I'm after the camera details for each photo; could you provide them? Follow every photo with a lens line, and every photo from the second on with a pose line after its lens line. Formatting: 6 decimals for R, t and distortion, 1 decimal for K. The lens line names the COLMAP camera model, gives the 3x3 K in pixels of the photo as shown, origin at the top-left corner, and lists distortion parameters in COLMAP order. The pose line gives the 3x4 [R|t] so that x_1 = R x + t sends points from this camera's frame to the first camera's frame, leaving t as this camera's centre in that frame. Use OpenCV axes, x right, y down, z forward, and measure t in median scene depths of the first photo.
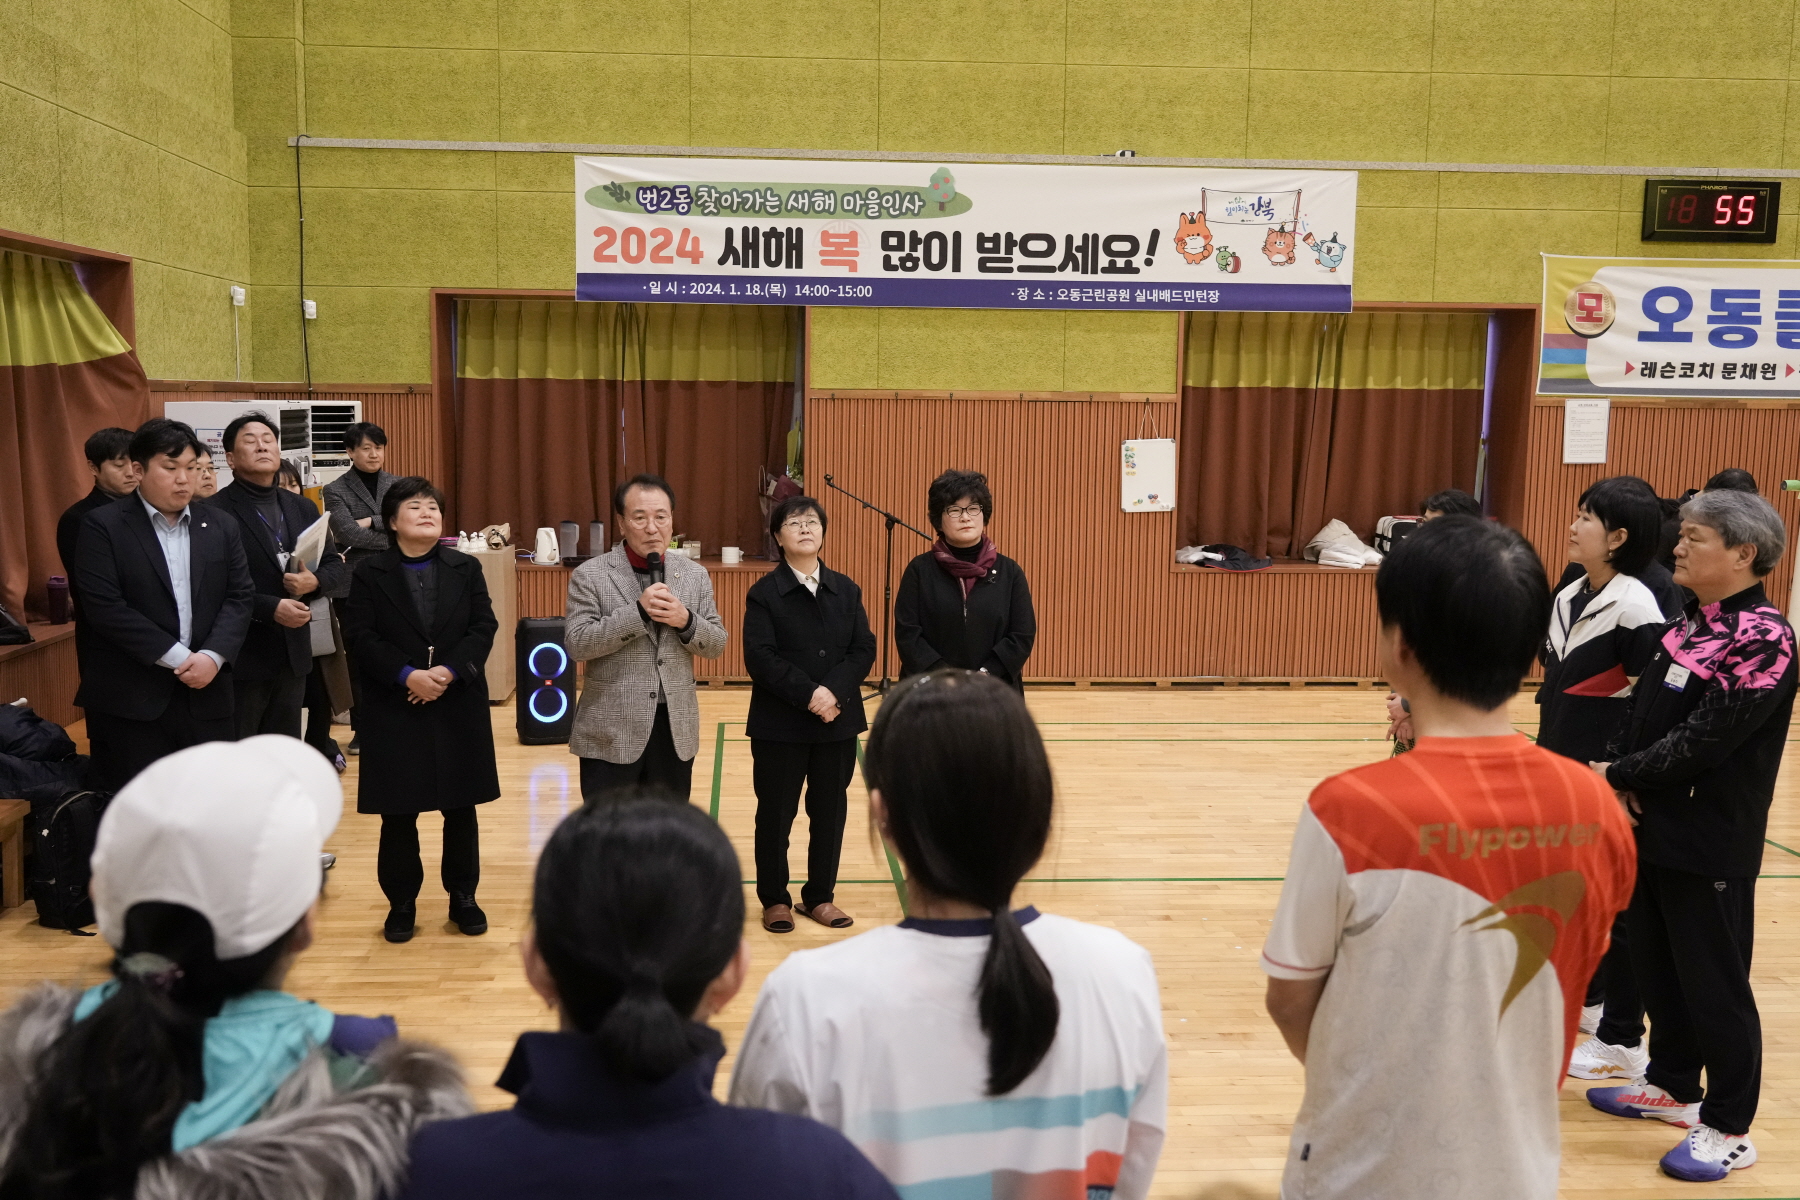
lens RADIAL K [[1481.9, 0, 834.4], [0, 1481.9, 566.9], [0, 0, 1]] dist [0.007851, 0.001523]
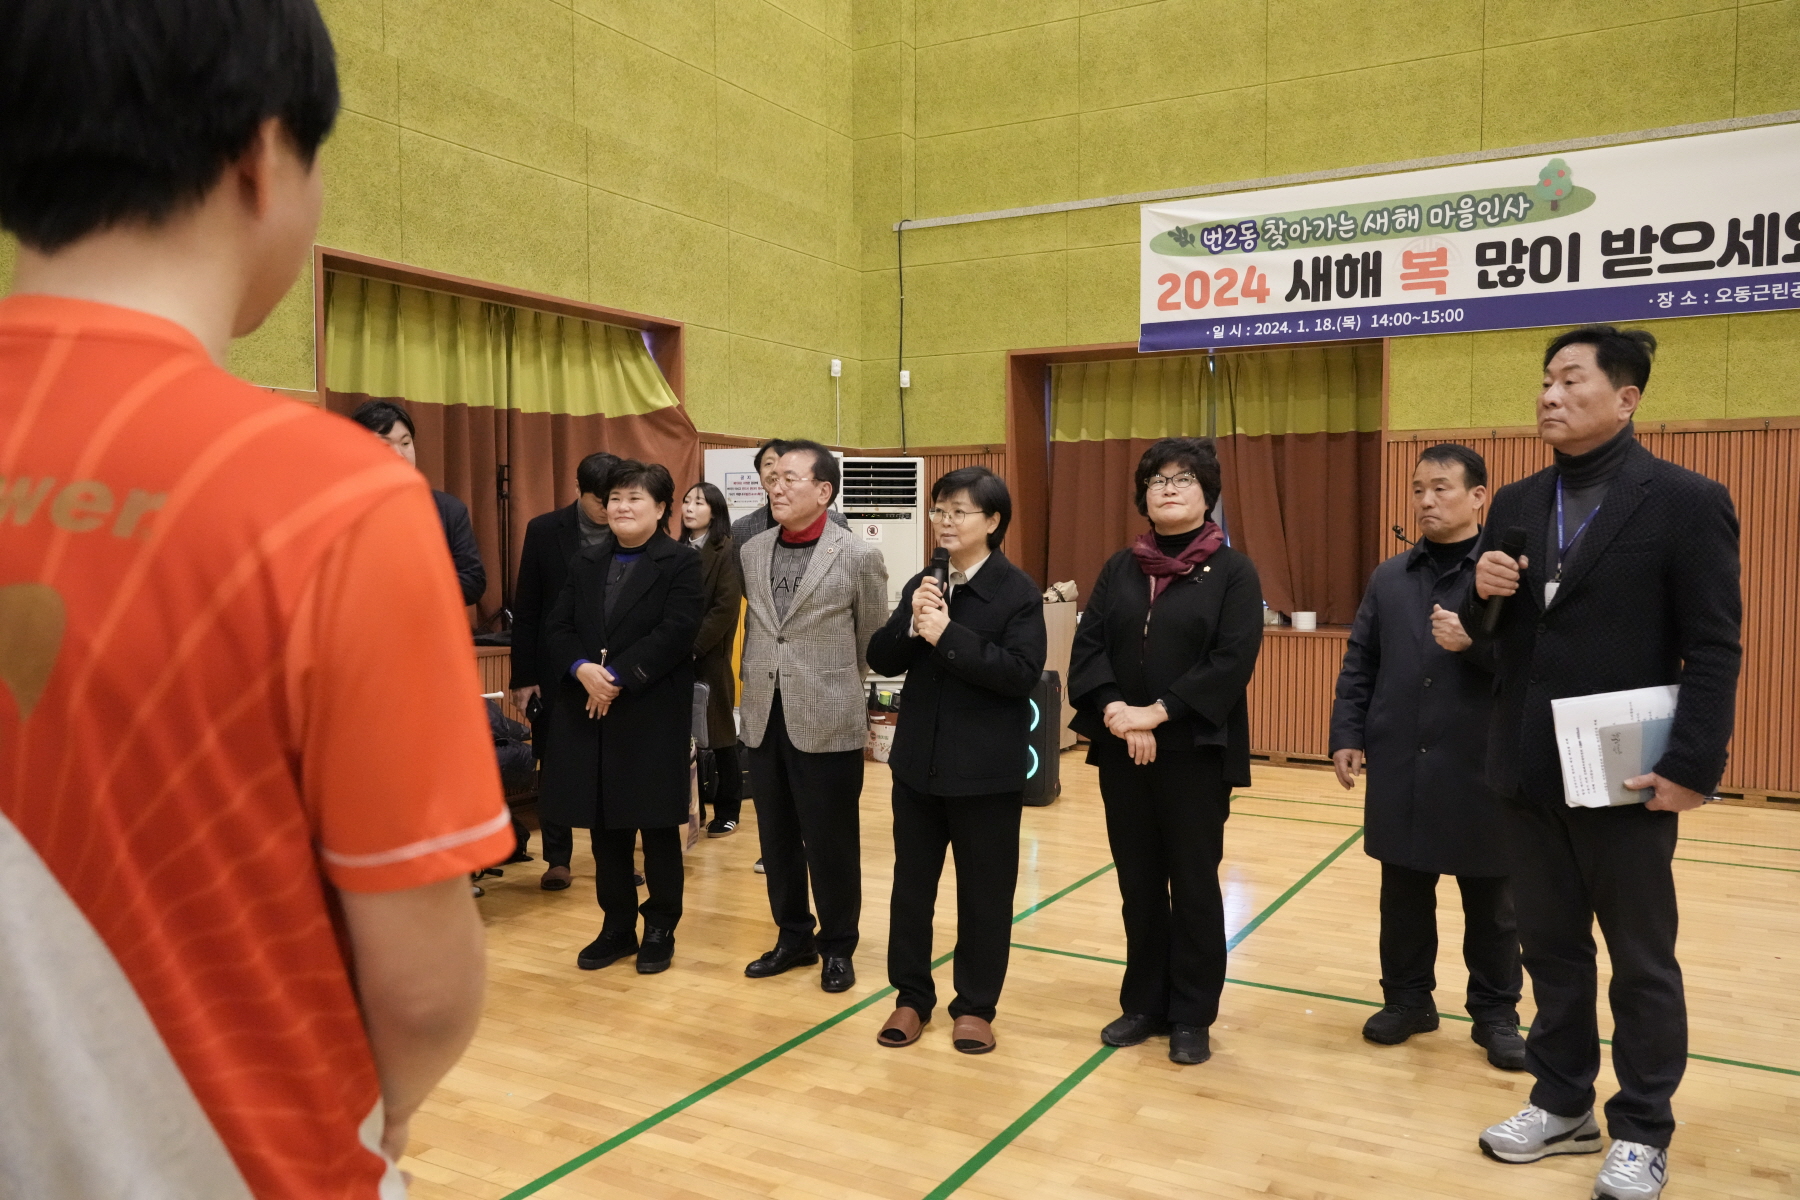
lens RADIAL K [[1373.6, 0, 931.2], [0, 1373.6, 607.3], [0, 0, 1]] dist [0.014845, 0.001012]
pose [[0.846117, 0.018629, -0.532671, 0.192711], [-0.052561, 0.997434, -0.048607, 0.038583], [0.530399, 0.069125, 0.844925, 0.172654]]
